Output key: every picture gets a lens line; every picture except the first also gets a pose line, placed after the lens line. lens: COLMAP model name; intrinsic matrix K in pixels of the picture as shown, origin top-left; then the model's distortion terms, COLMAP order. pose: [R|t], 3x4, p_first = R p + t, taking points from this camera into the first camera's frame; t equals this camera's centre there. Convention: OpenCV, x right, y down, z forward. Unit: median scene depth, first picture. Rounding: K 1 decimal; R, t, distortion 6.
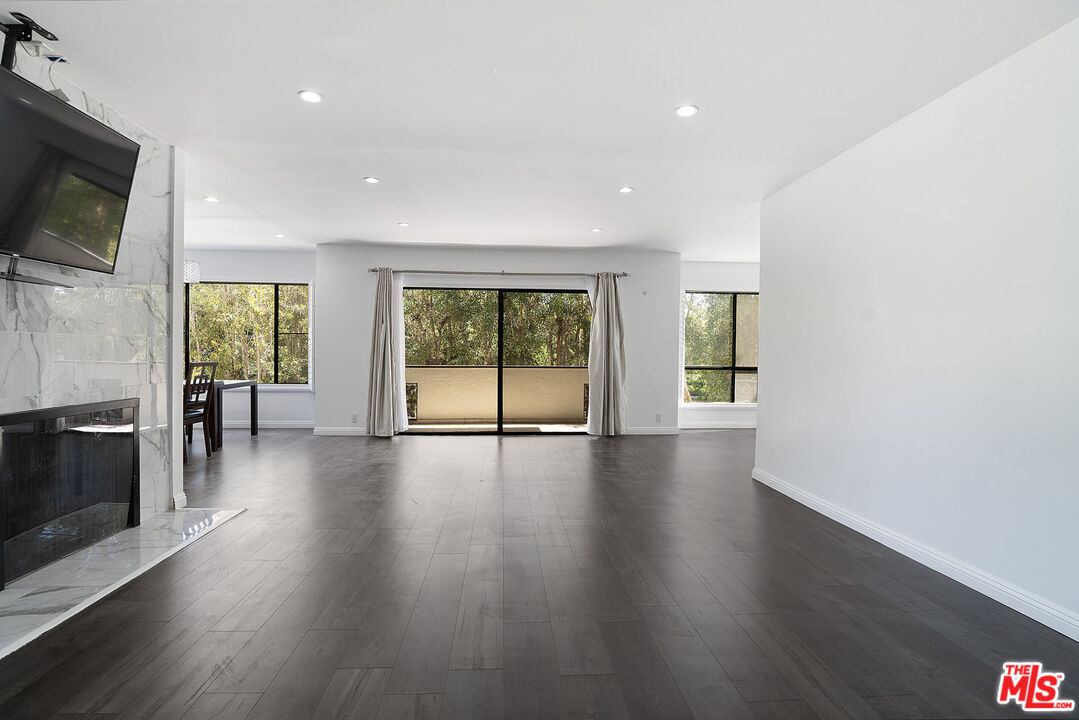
lens RADIAL K [[524.6, 0, 534.8], [0, 524.6, 355.0], [0, 0, 1]] dist [0.002848, -0.016113]
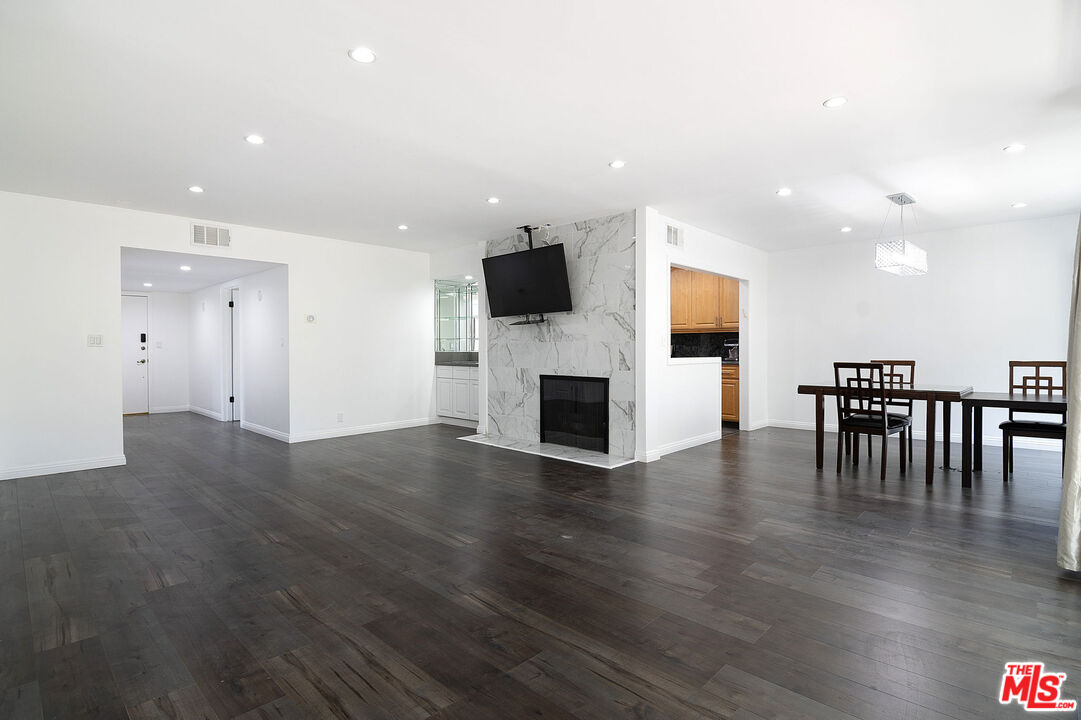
lens RADIAL K [[525.6, 0, 535.8], [0, 525.6, 355.0], [0, 0, 1]] dist [0.002848, -0.016113]
pose [[-0.739310, 0.000178, -0.673365, 0.338831], [-0.007599, 0.999934, 0.008607, -0.002369], [0.673322, 0.011481, -0.739260, 1.292969]]
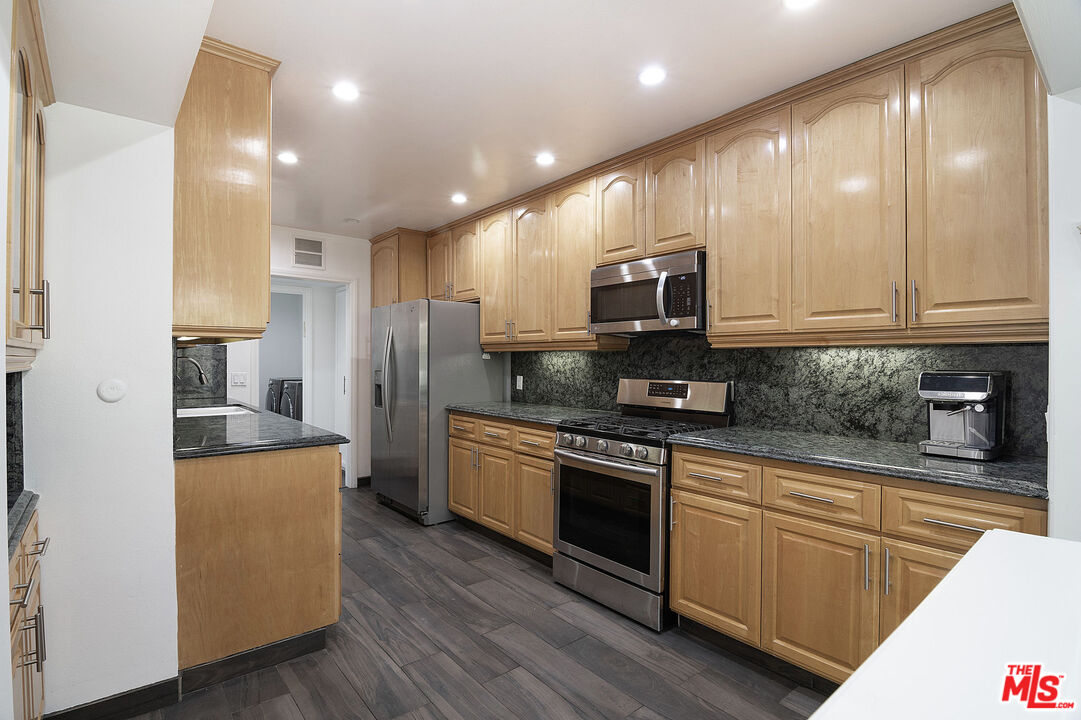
lens RADIAL K [[520.8, 0, 536.0], [0, 520.8, 359.2], [0, 0, 1]] dist [-0.002019, -0.016561]
pose [[-0.811761, -0.014038, -0.583821, -0.607135], [-0.014017, 0.999891, -0.004552, -0.041543], [0.583822, 0.004488, -0.811869, 0.688365]]
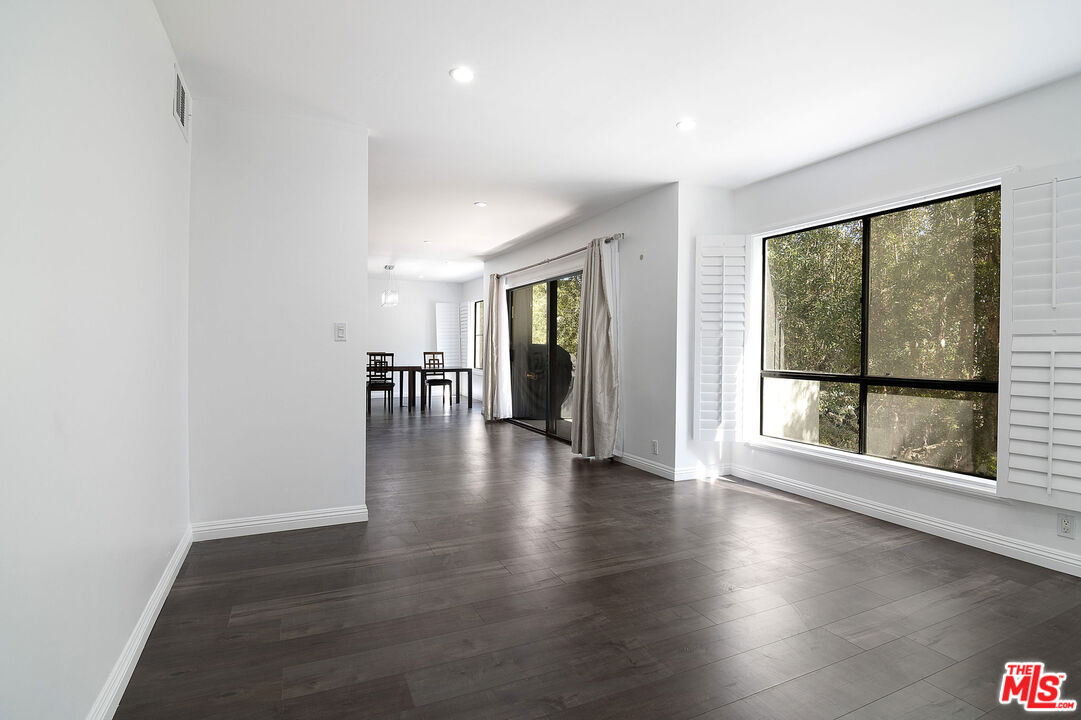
lens RADIAL K [[532.3, 0, 540.5], [0, 532.3, 360.0], [0, 0, 1]] dist [-0.003064, -0.012963]
pose [[0.368703, 0.017365, -0.929385, 1.098298], [-0.008083, 0.999848, 0.015474, 0.005115], [0.929512, 0.001807, 0.368787, 0.857290]]
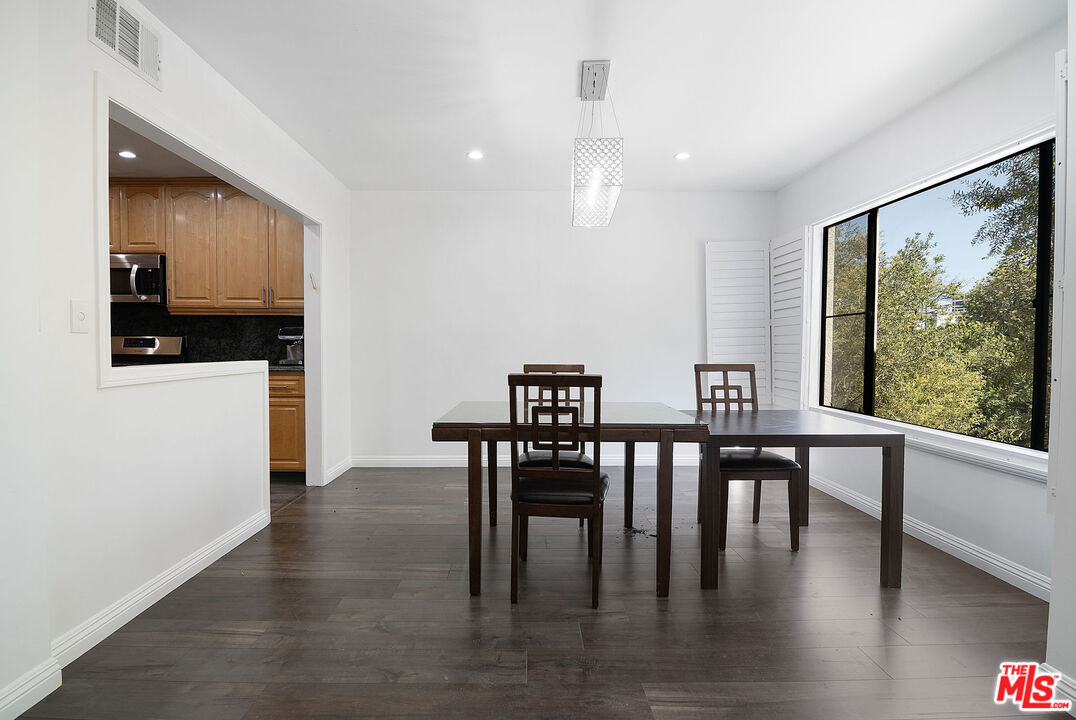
lens RADIAL K [[518.4, 0, 533.5], [0, 518.4, 359.2], [0, 0, 1]] dist [-0.002019, -0.016561]
pose [[-0.050480, 0.015788, -0.998600, -0.229063], [-0.011063, 0.999805, 0.016366, -0.004702], [0.998664, 0.011874, -0.050295, 1.013115]]
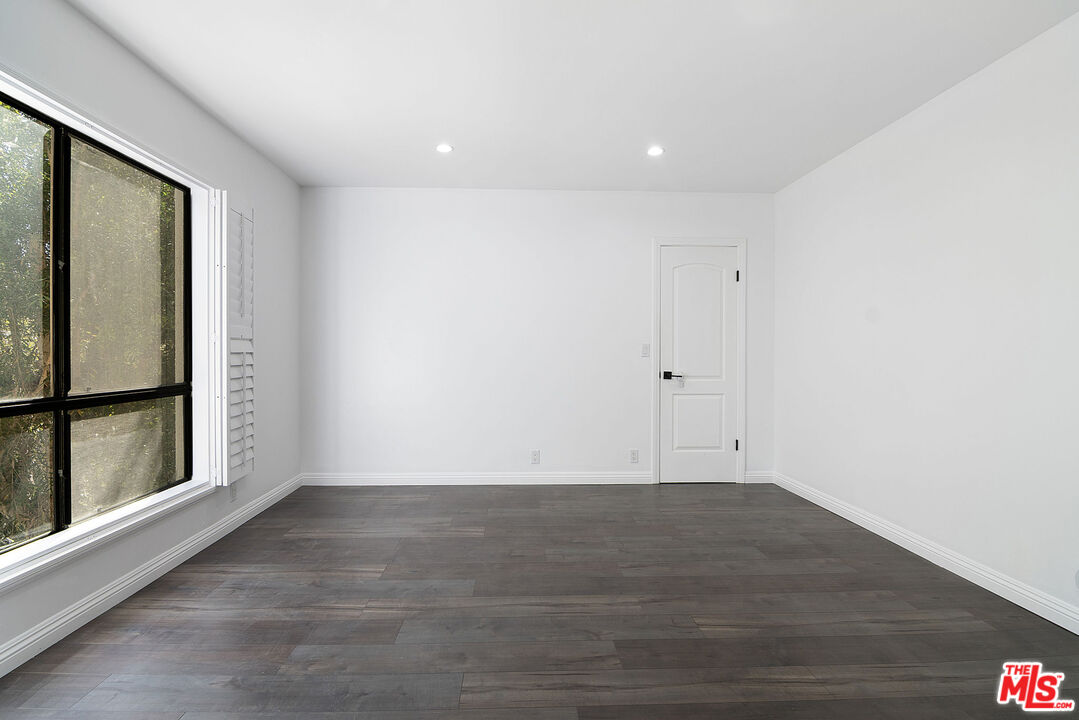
lens RADIAL K [[524.6, 0, 534.8], [0, 524.6, 355.0], [0, 0, 1]] dist [0.002848, -0.016113]
pose [[0.021764, -0.013814, 0.999668, 0.169231], [0.001754, 0.999904, 0.013779, -0.004564], [-0.999762, 0.001454, 0.021786, 1.143938]]
